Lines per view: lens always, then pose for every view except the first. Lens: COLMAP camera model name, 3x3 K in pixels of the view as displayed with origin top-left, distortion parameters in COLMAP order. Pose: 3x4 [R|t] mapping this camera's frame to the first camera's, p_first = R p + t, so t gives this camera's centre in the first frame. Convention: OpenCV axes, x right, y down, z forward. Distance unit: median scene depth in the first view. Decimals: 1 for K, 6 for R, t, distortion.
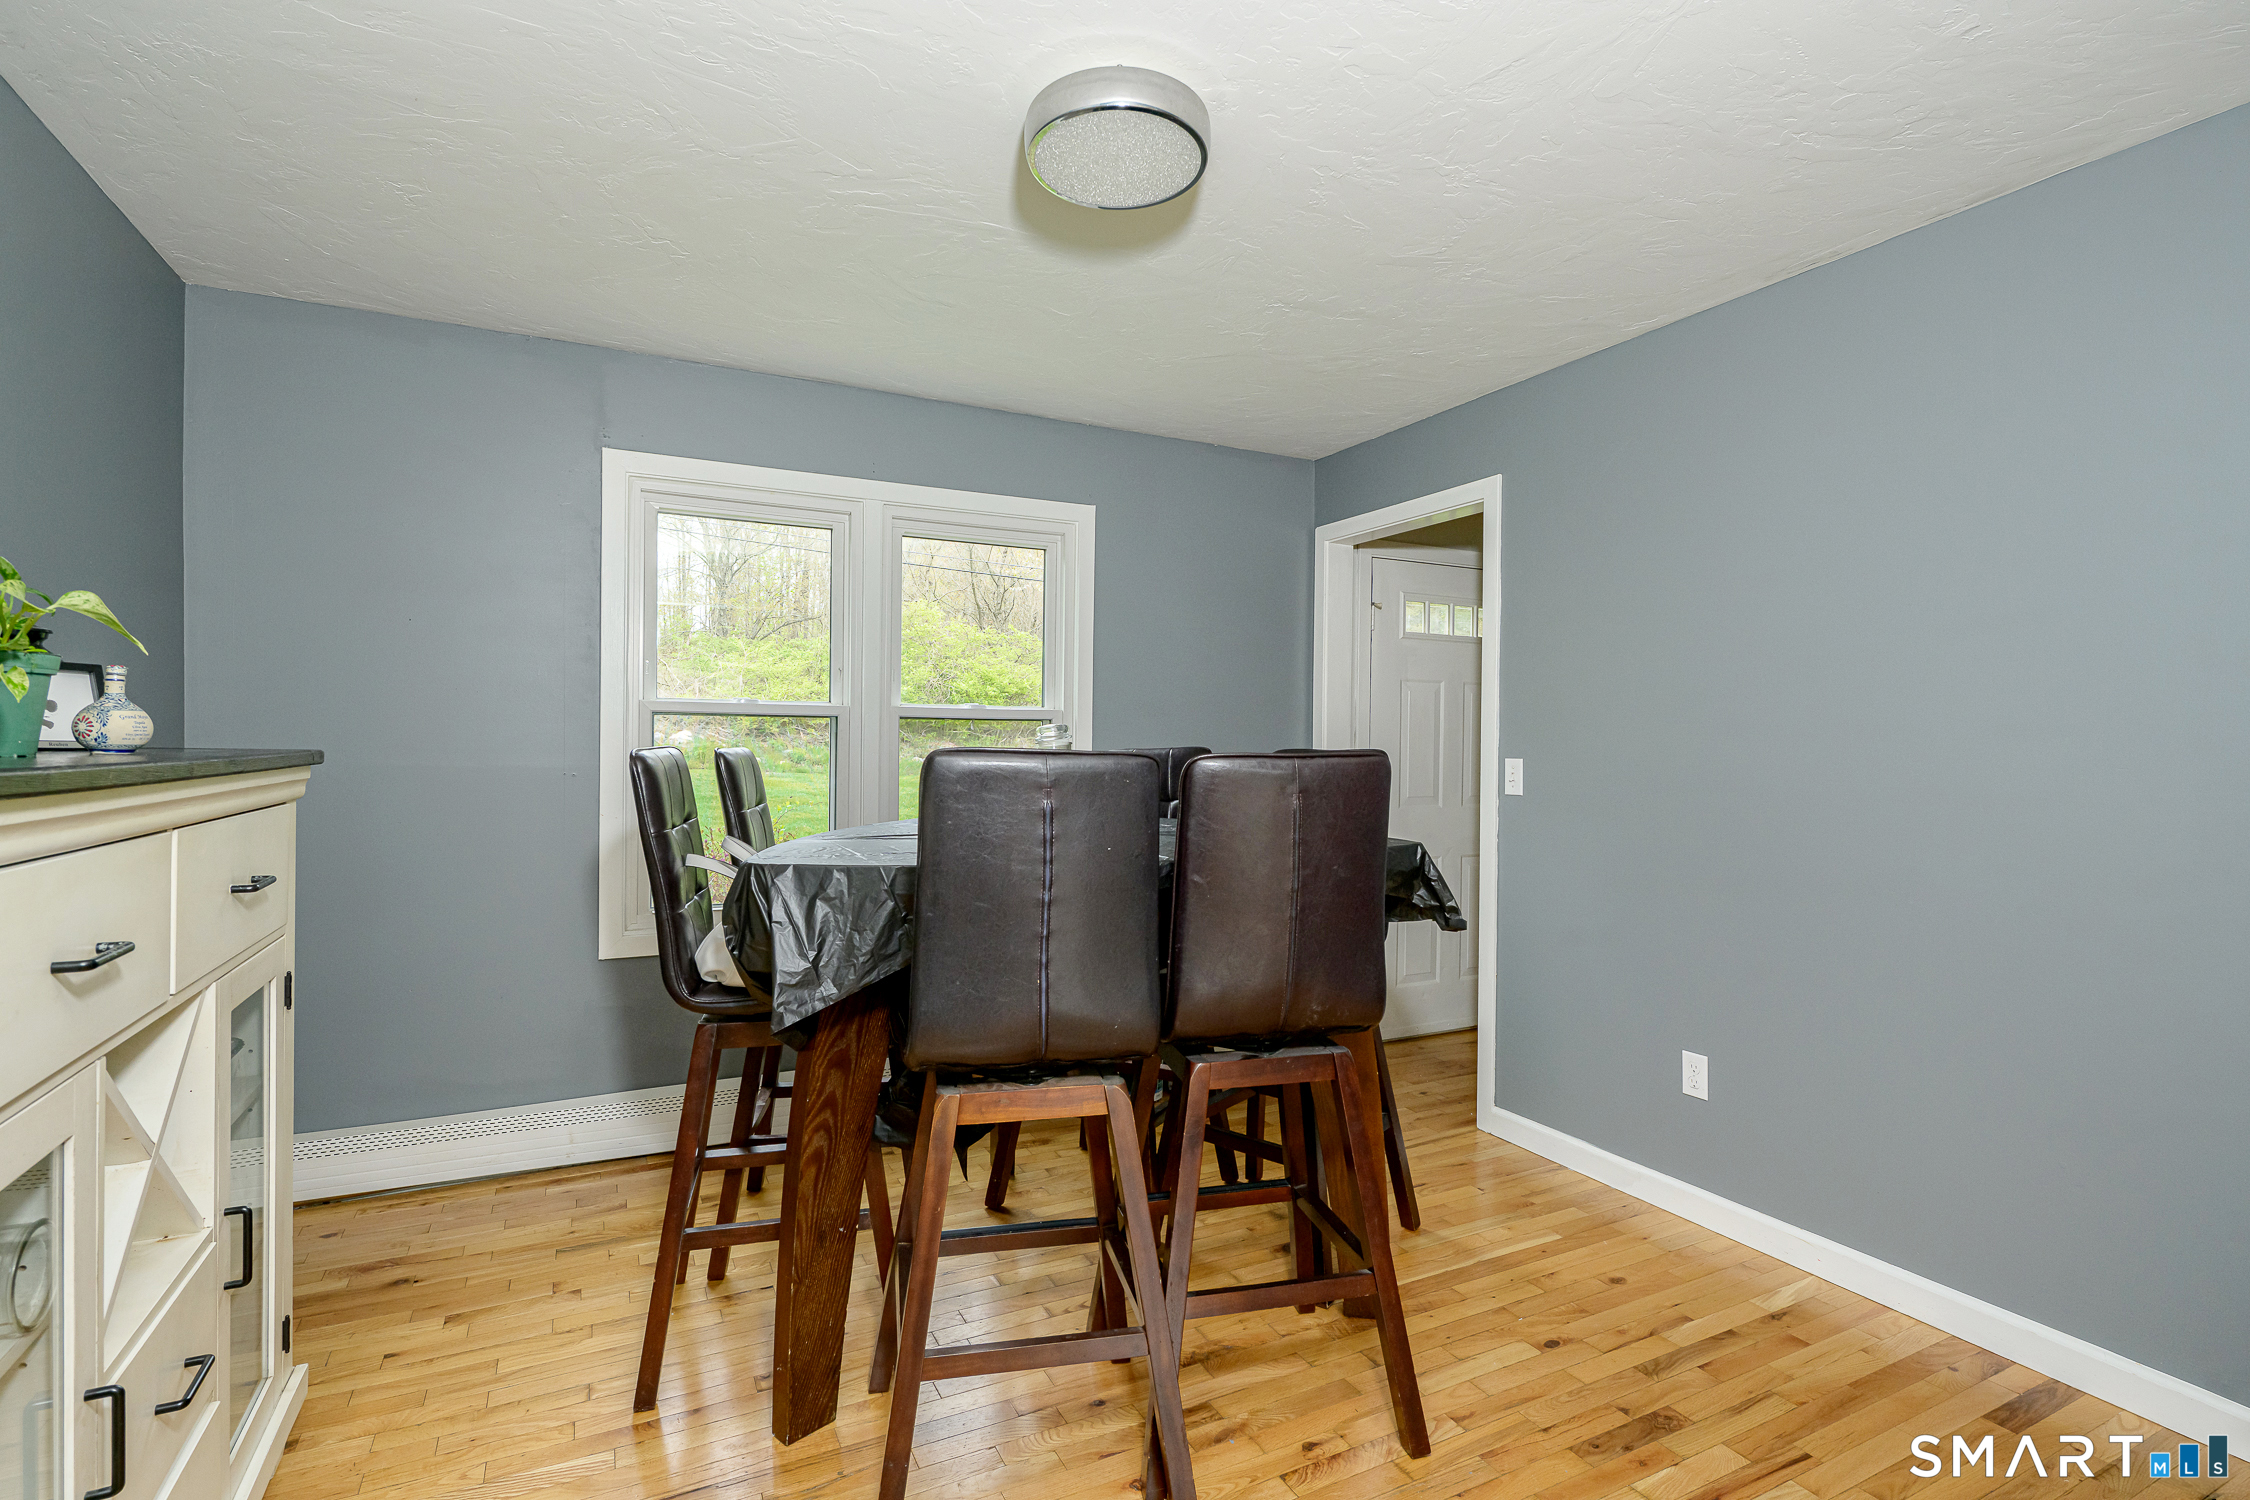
lens RADIAL K [[1071.7, 0, 1130.6], [0, 1071.7, 751.3], [0, 0, 1]] dist [-0.004514, -0.000651]
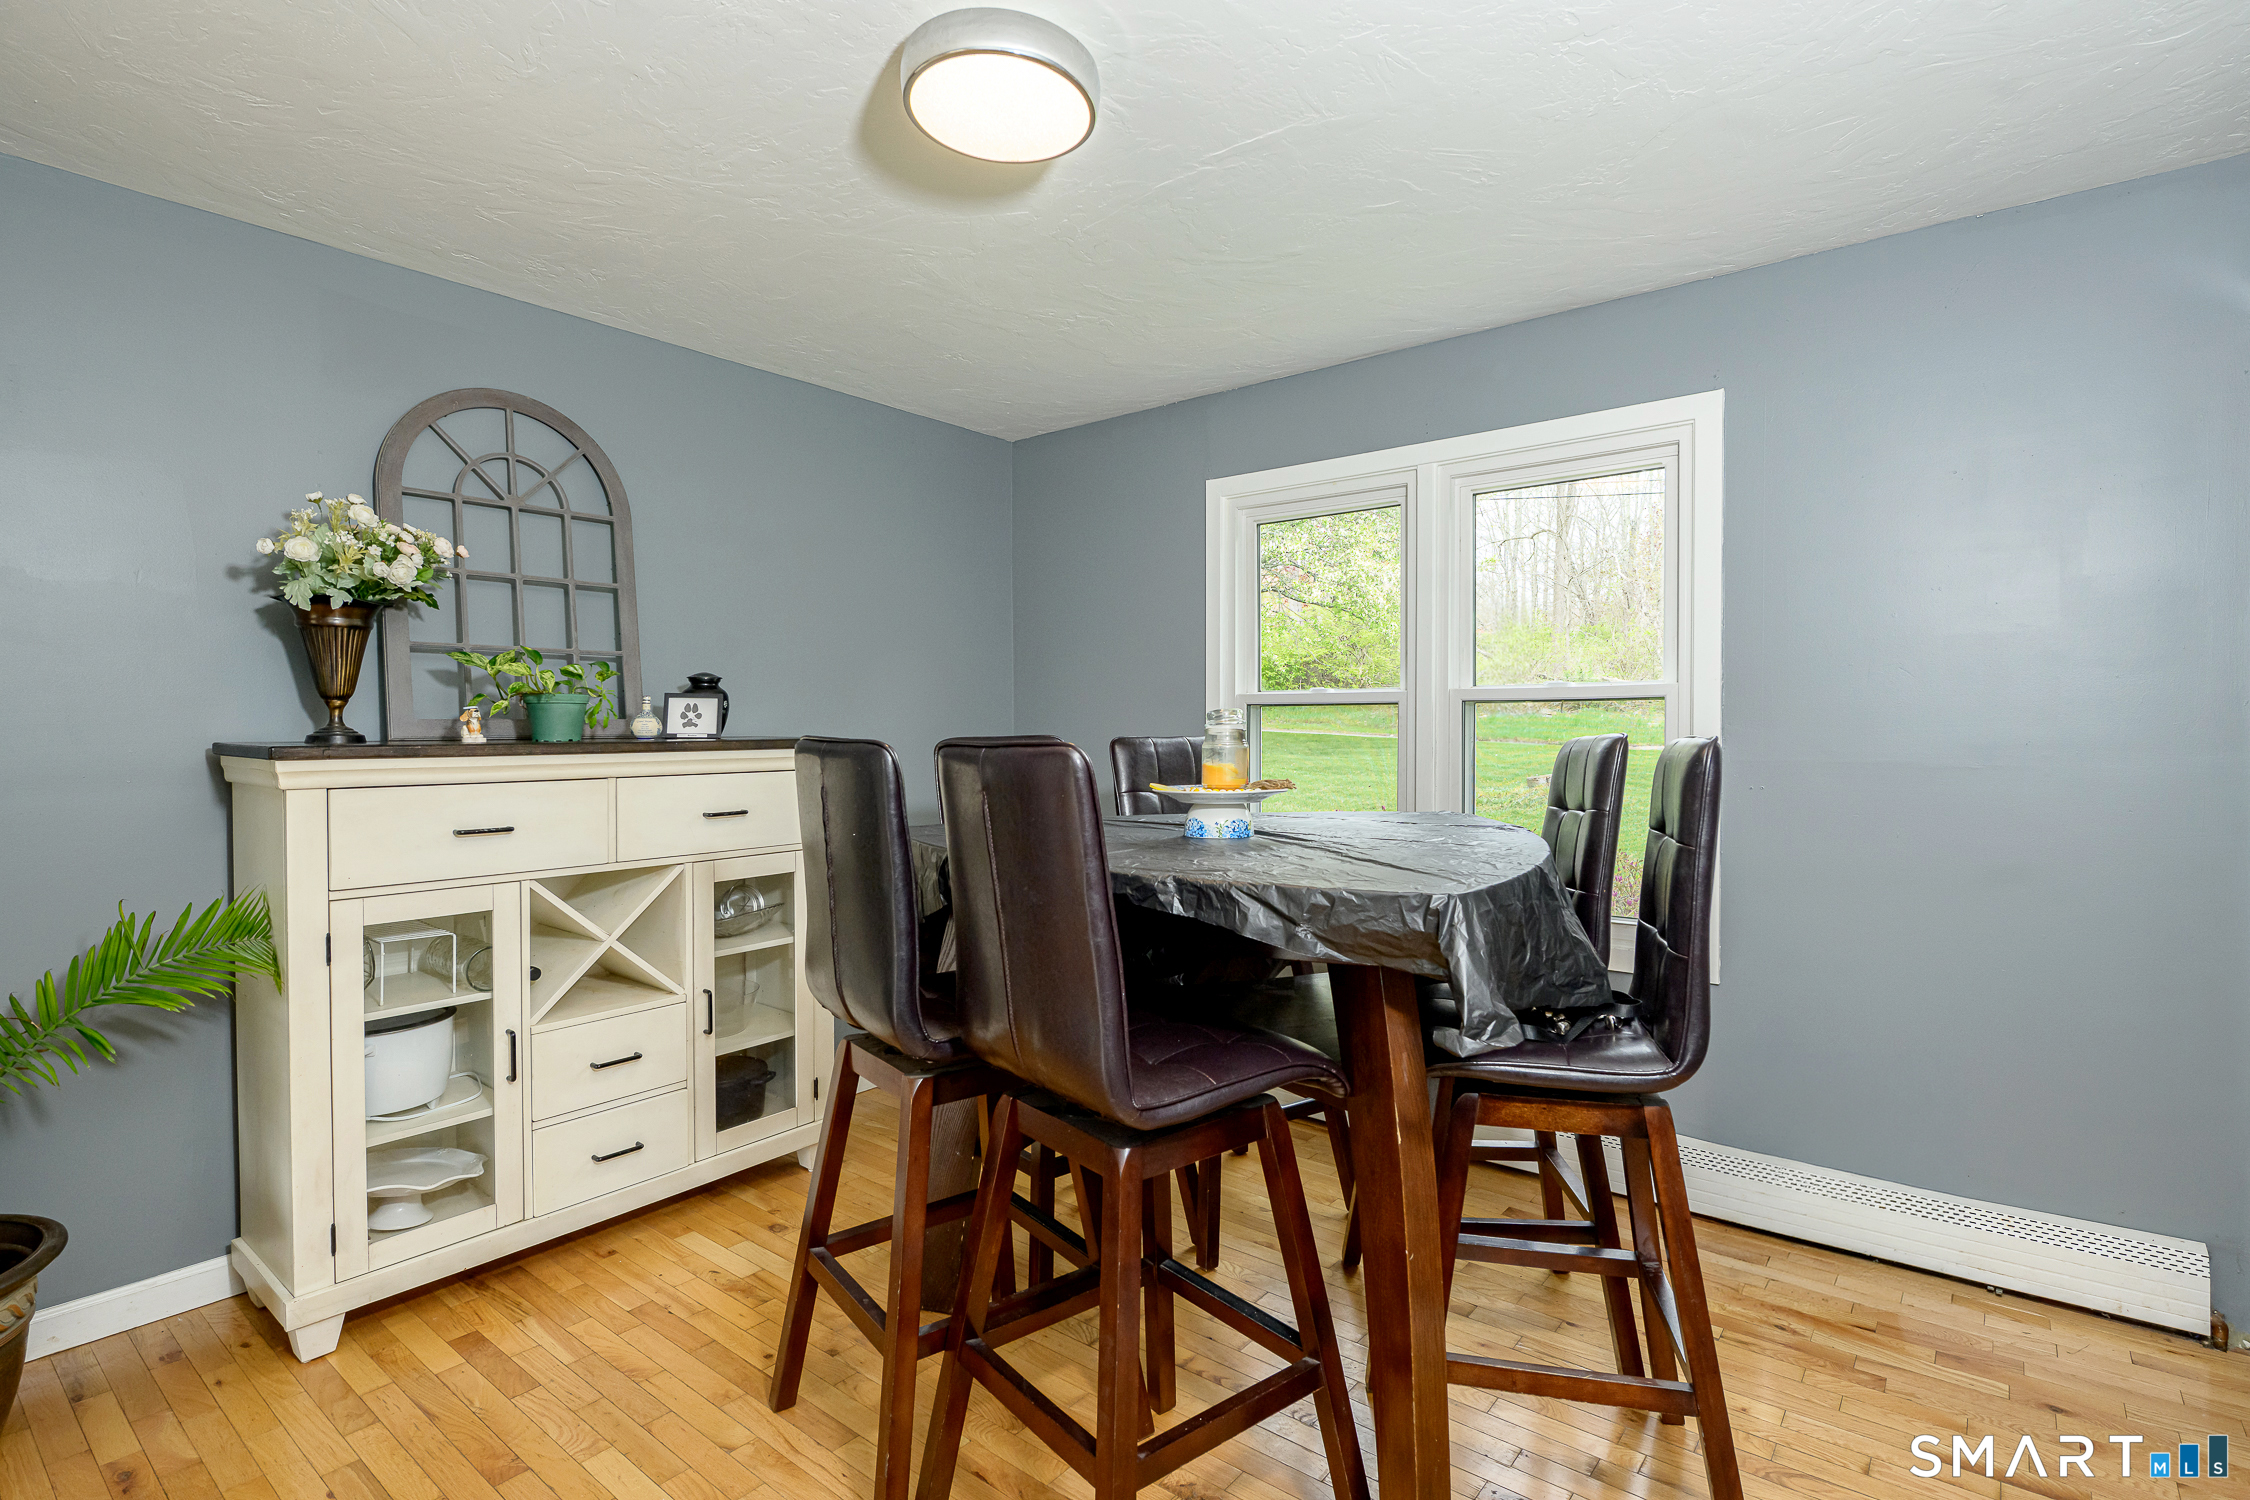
lens RADIAL K [[1071.7, 0, 1130.6], [0, 1071.7, 751.3], [0, 0, 1]] dist [-0.004514, -0.000651]
pose [[0.412949, 0.009569, -0.910704, 0.527485], [-0.002639, 0.999953, 0.009310, 0.001163], [0.910750, -0.001441, 0.412955, 0.426882]]
